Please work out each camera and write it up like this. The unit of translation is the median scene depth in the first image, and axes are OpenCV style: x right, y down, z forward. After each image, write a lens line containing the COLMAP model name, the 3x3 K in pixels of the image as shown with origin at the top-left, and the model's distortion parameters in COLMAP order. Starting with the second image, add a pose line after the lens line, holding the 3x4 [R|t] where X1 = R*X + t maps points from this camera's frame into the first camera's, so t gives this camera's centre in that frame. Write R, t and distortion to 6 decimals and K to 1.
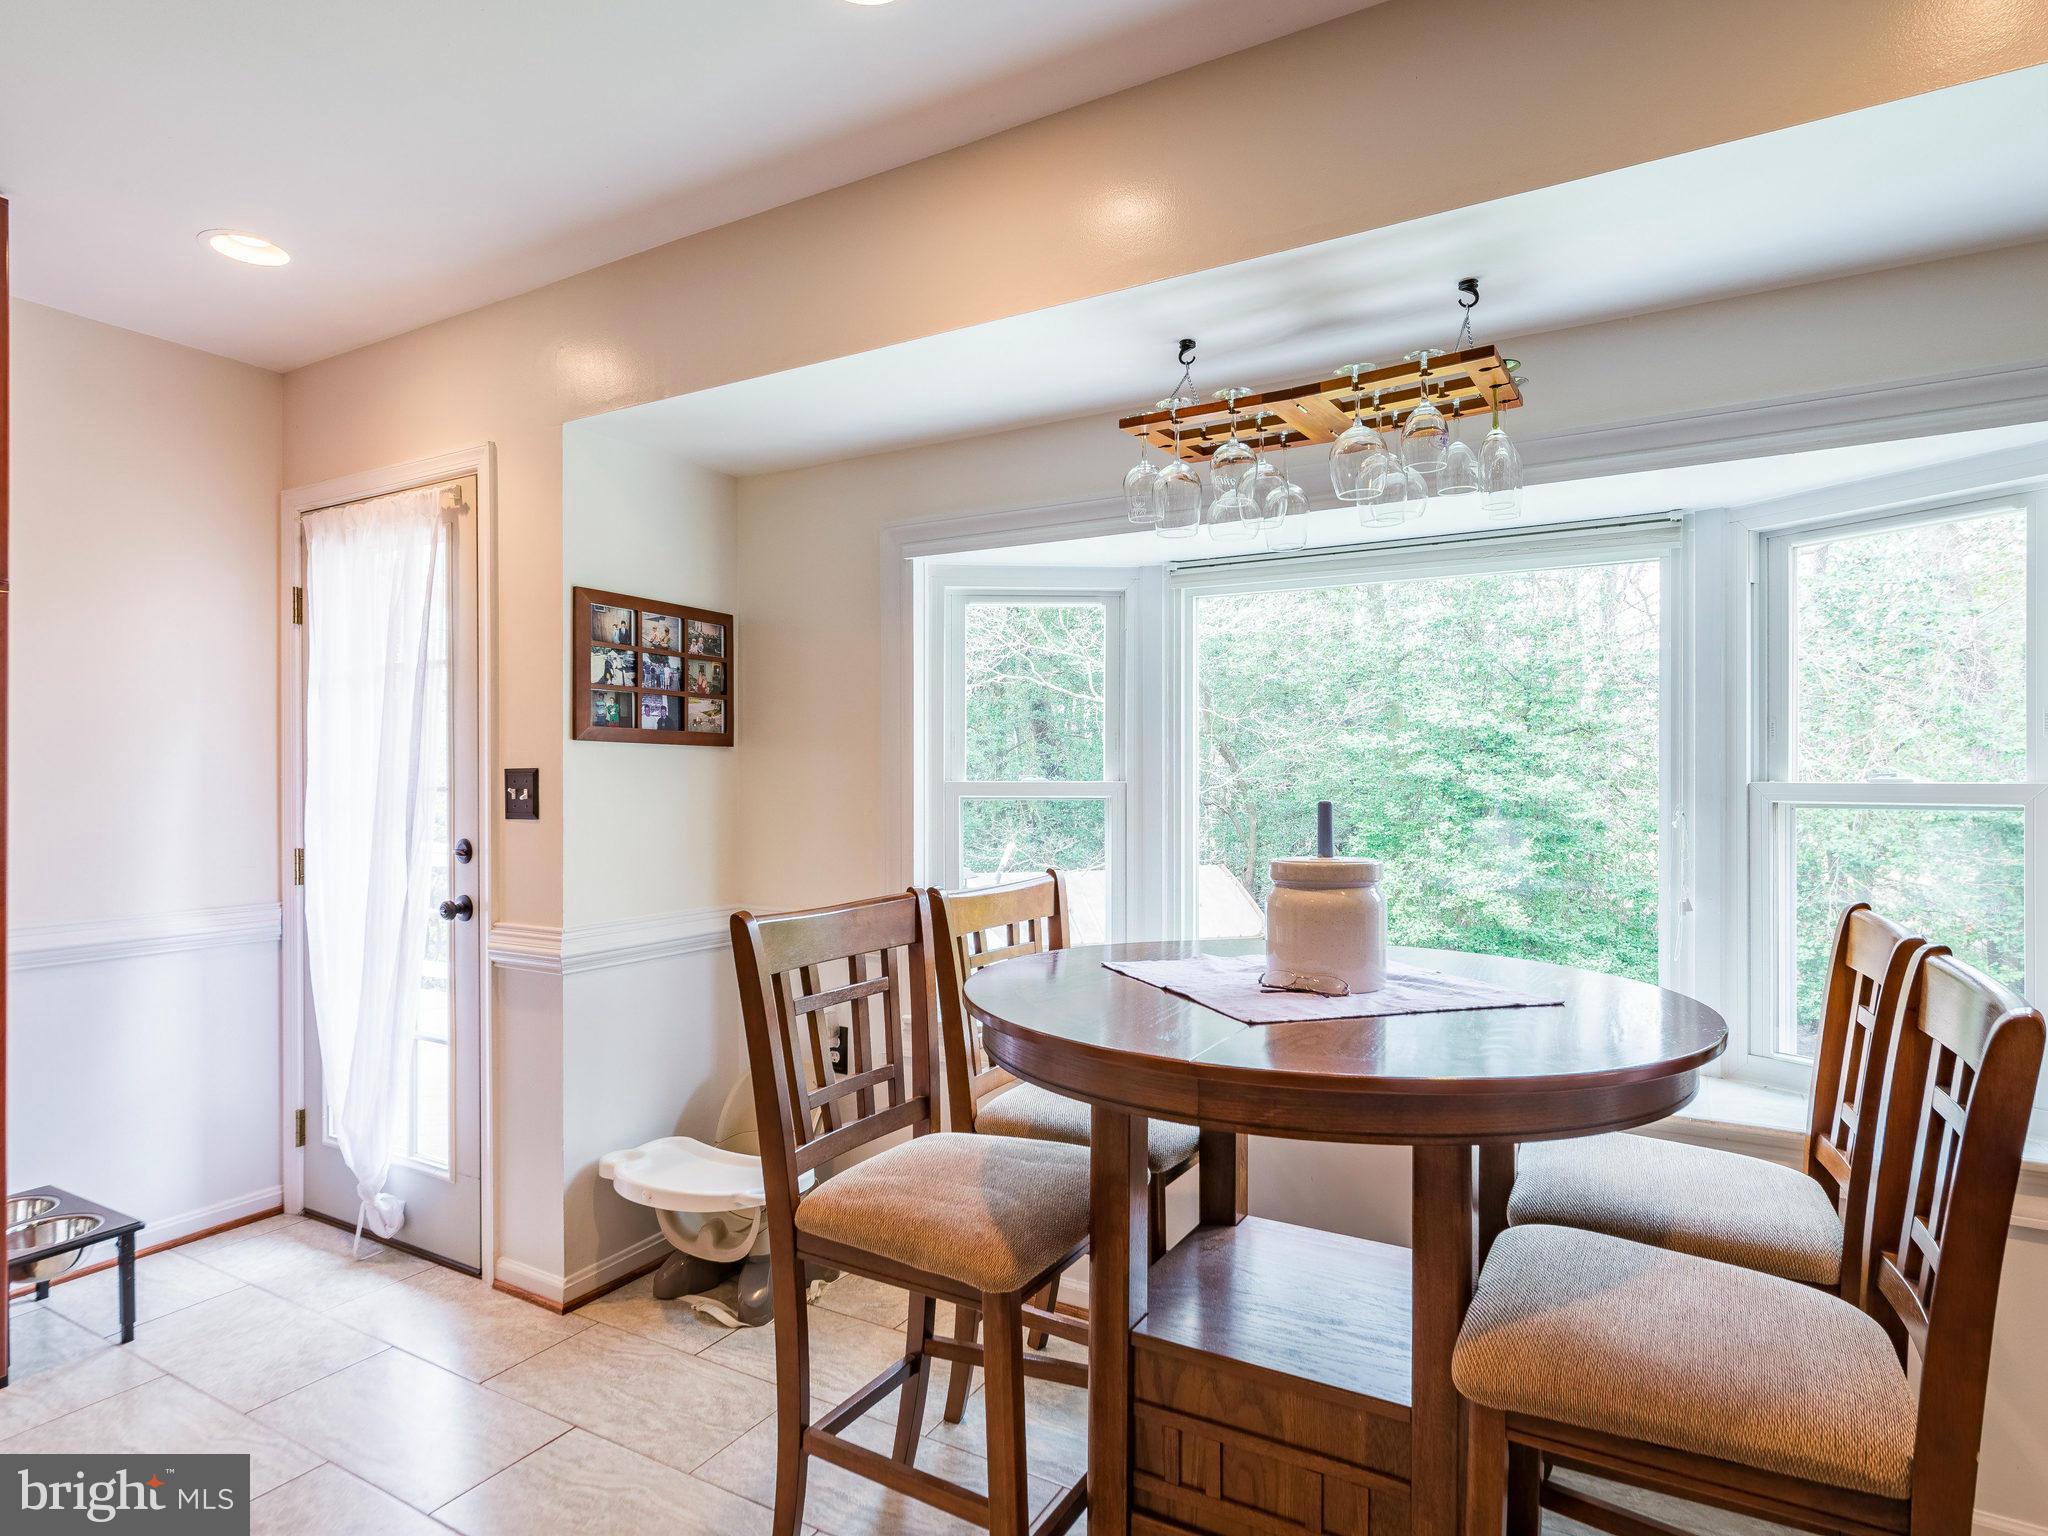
lens RADIAL K [[1142.4, 0, 1021.2], [0, 1142.4, 771.6], [0, 0, 1]] dist [-0.000723, 0.002858]
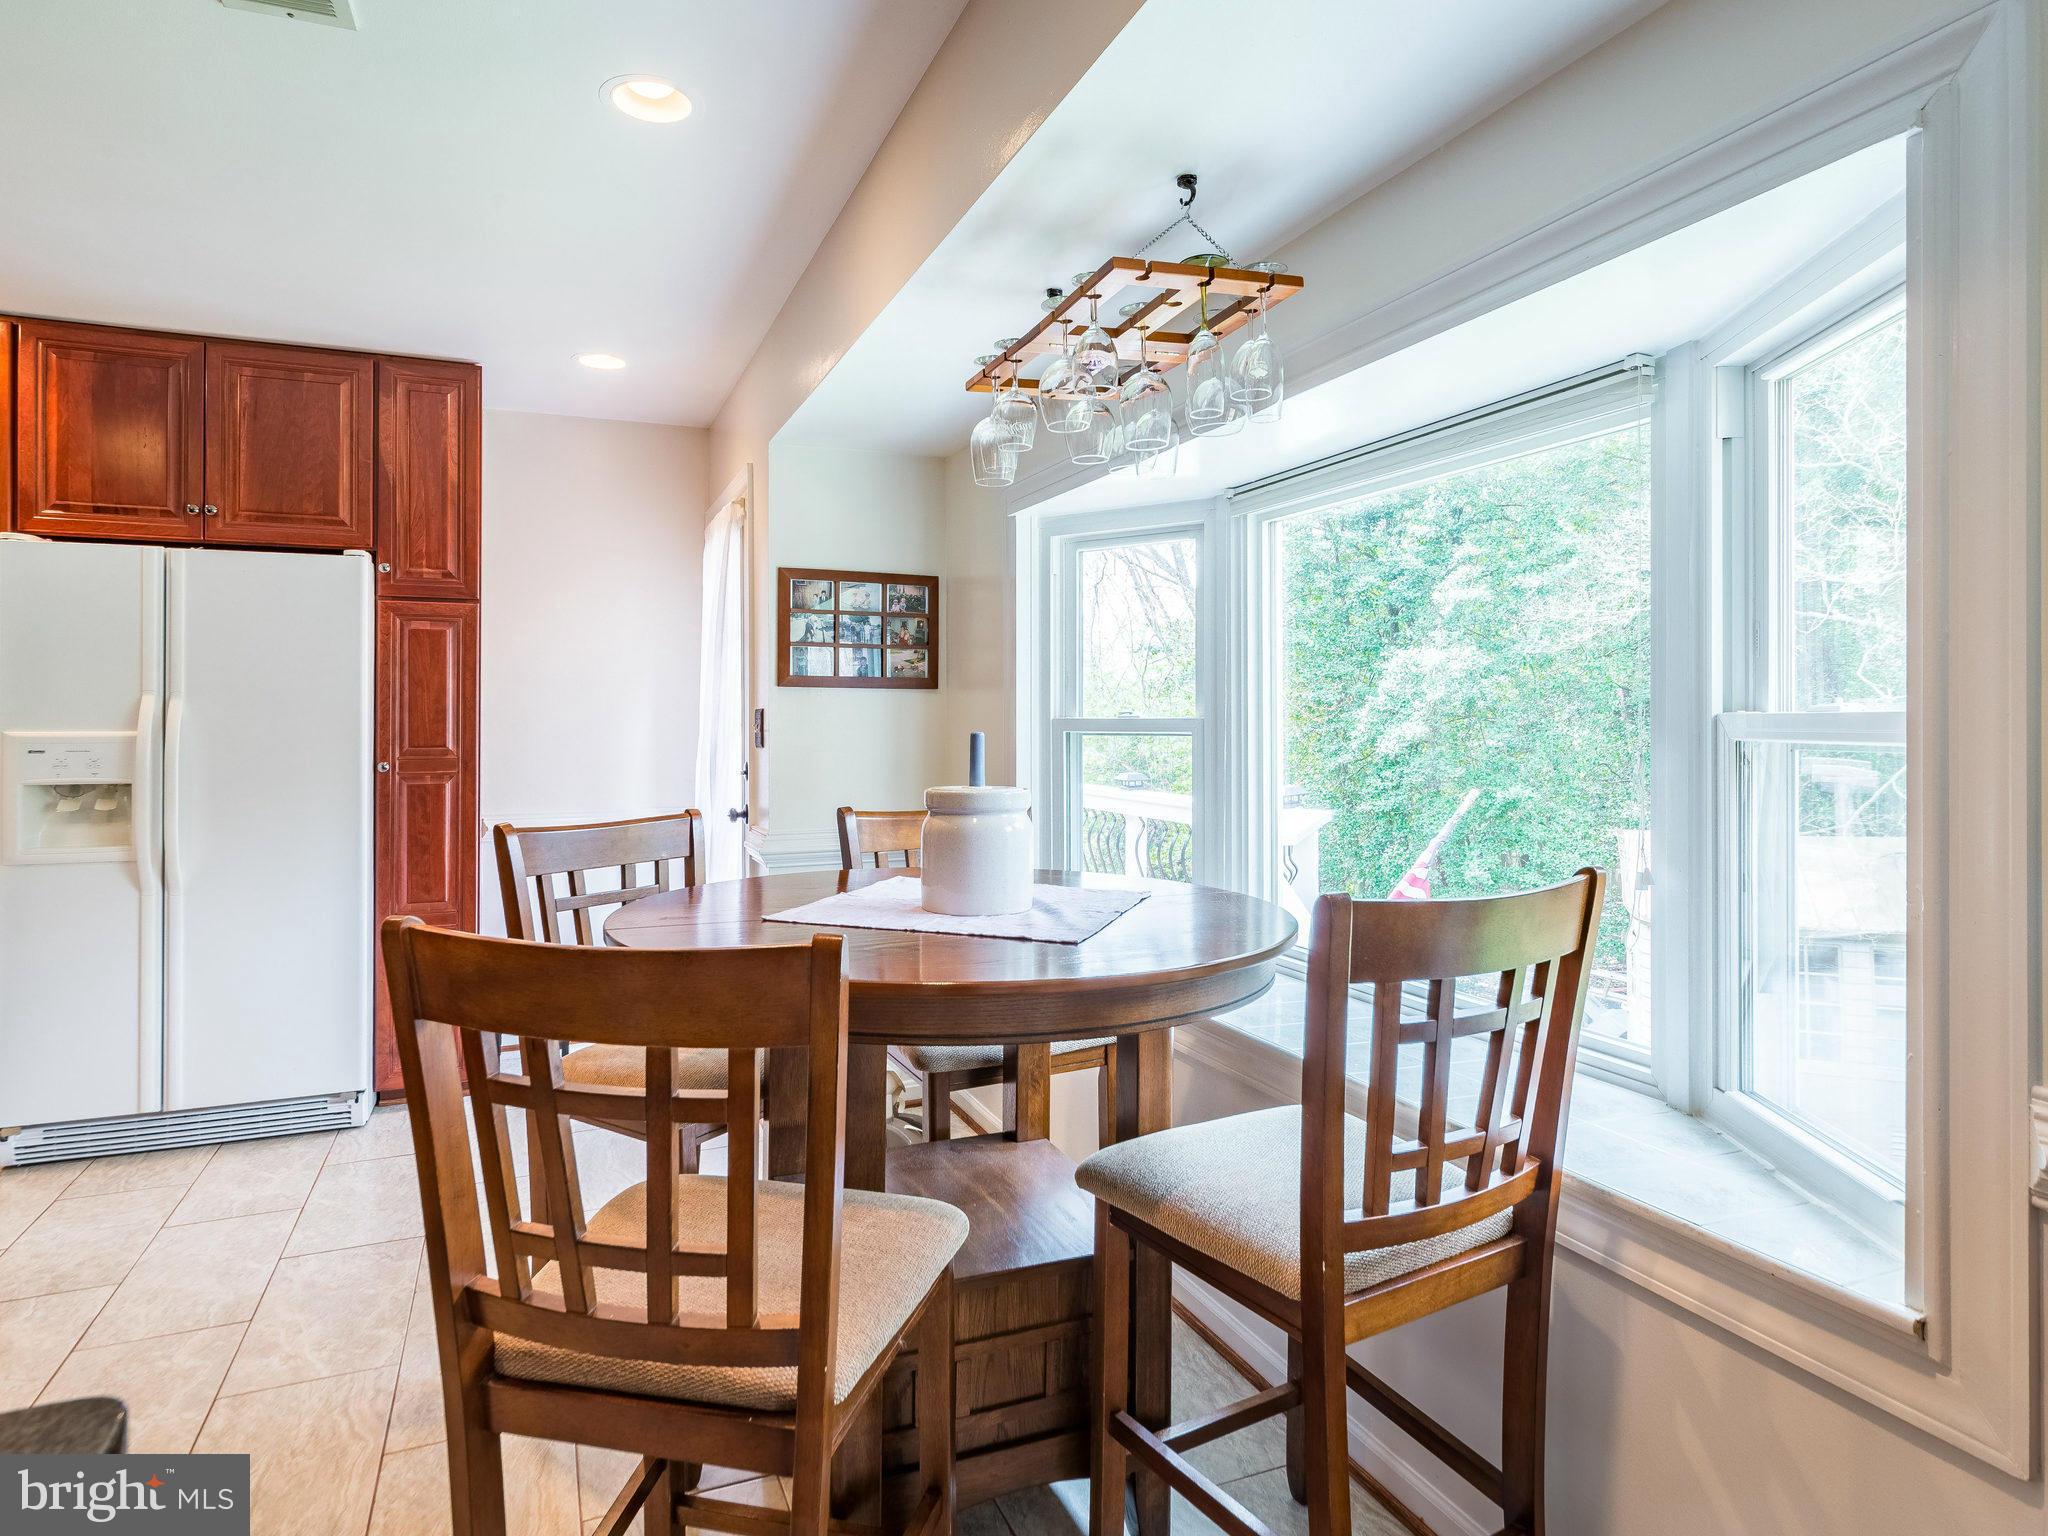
lens RADIAL K [[1142.4, 0, 969.9], [0, 1142.4, 712.7], [0, 0, 1]] dist [-0.000723, 0.002858]
pose [[0.794419, -0.007183, -0.607327, 0.520208], [0.006861, 0.999972, -0.002853, 0.006387], [0.607331, -0.001900, 0.794446, 0.097476]]
